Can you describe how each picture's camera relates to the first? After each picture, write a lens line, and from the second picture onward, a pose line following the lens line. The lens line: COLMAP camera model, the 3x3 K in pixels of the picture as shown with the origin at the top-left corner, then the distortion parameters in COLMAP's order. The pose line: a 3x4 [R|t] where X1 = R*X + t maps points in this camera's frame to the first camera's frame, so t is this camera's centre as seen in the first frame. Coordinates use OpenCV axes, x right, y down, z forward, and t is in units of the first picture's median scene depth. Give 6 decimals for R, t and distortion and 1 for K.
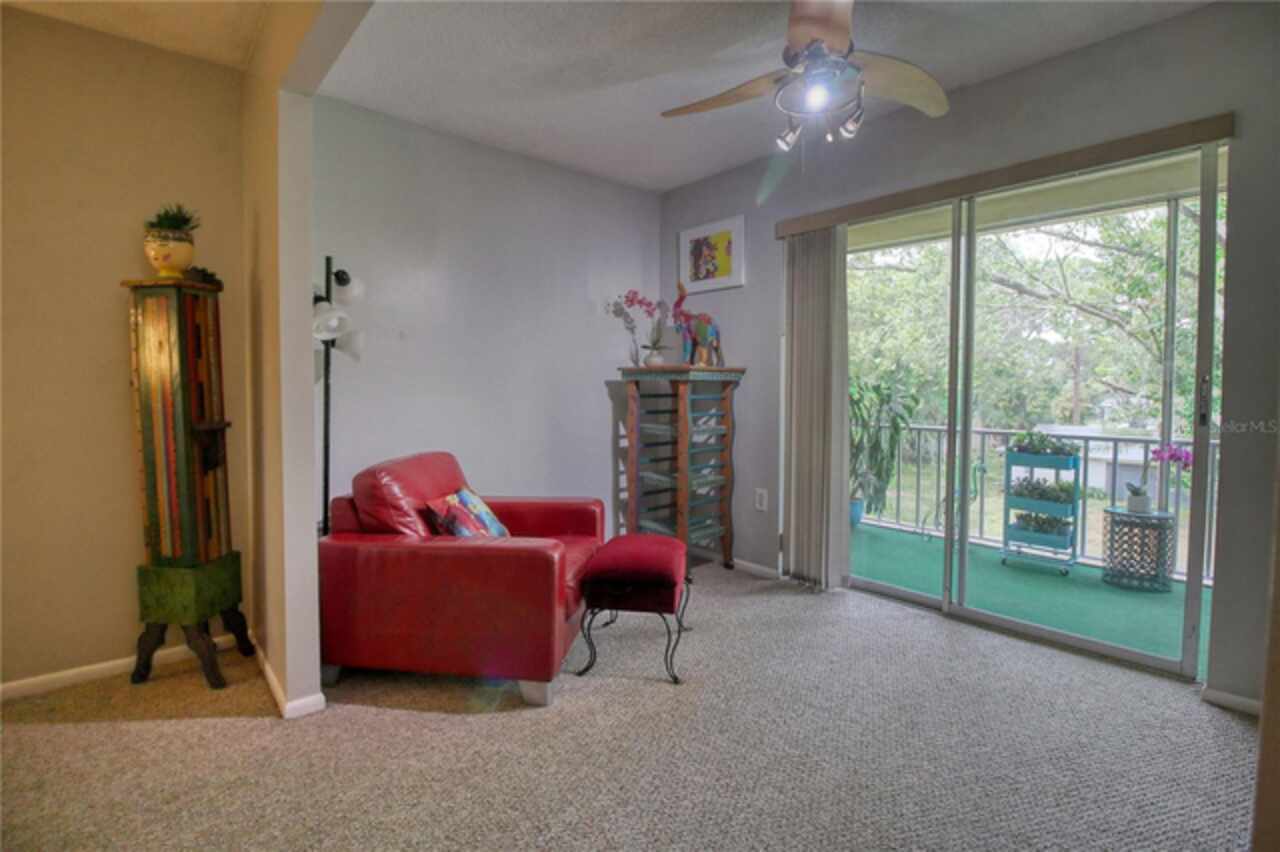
lens RADIAL K [[591.2, 0, 643.2], [0, 591.2, 410.8], [0, 0, 1]] dist [0.019475, -0.025391]
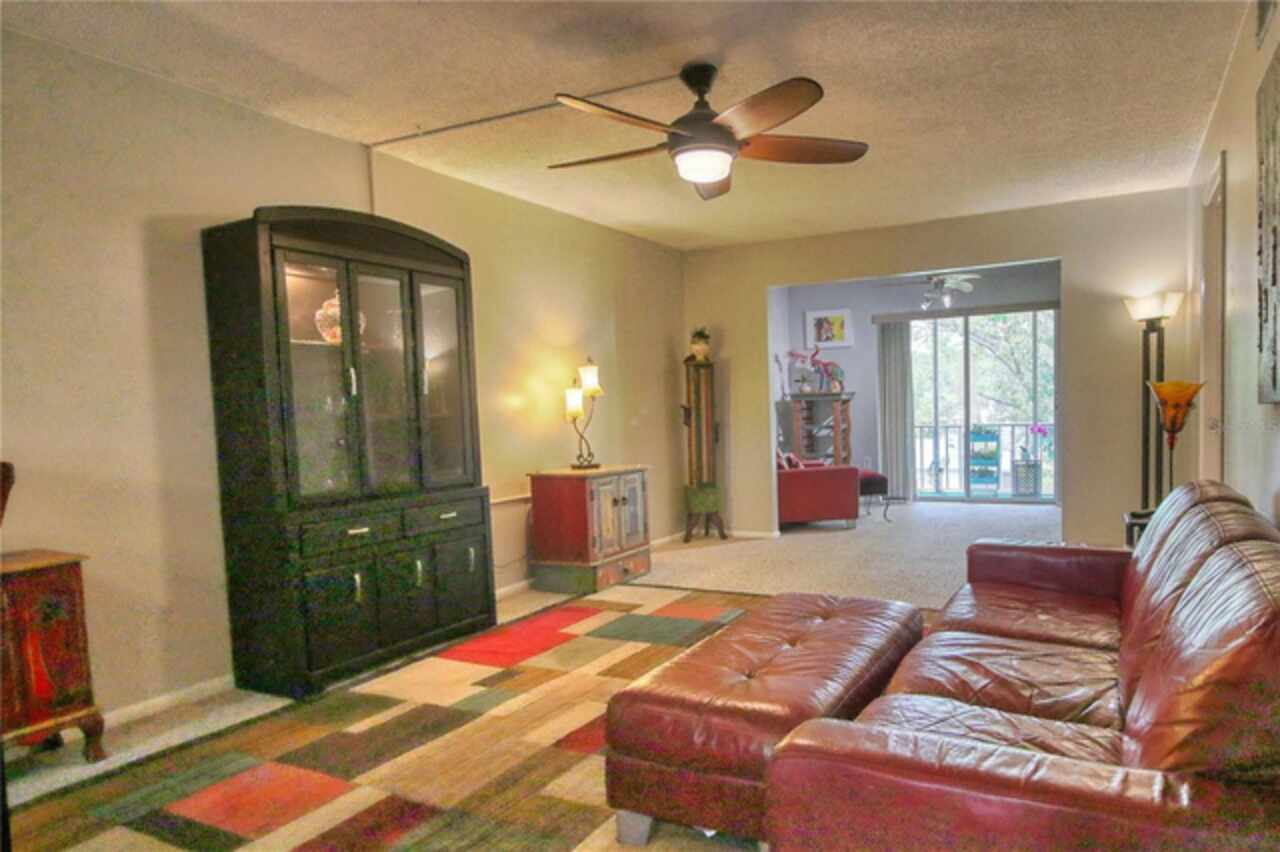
lens RADIAL K [[798.9, 0, 738.9], [0, 798.9, 459.1], [0, 0, 1]] dist [0.005348, -0.015215]
pose [[0.918792, -0.056512, 0.390676, -1.122773], [0.048342, 0.998358, 0.030723, 0.041268], [-0.391771, -0.009342, 0.920015, -1.120278]]
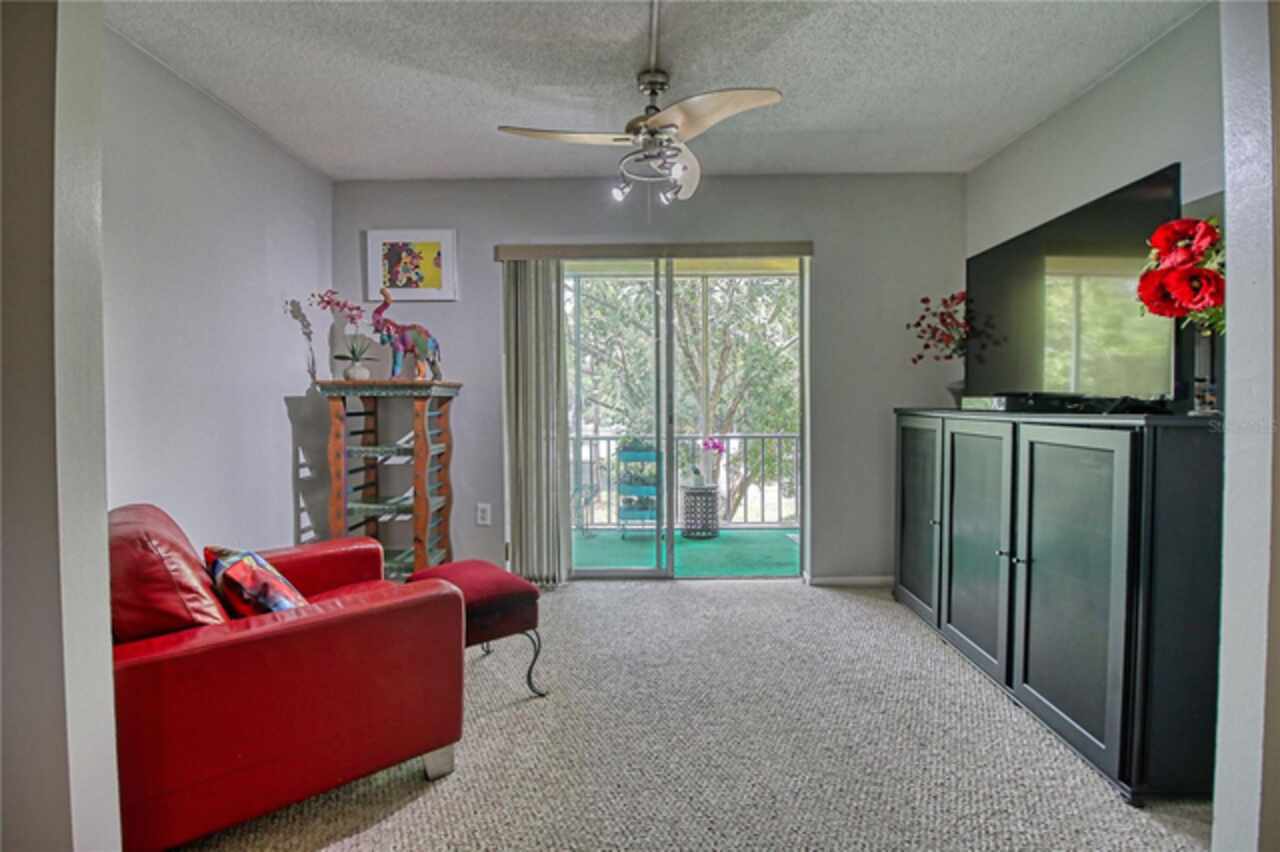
lens RADIAL K [[589.3, 0, 641.7], [0, 589.3, 408.5], [0, 0, 1]] dist [-0.004455, -0.009136]
pose [[0.672525, -0.016658, 0.739887, -0.350981], [0.041481, 0.999023, -0.015212, -0.003241], [-0.738911, 0.040922, 0.672560, 0.116108]]
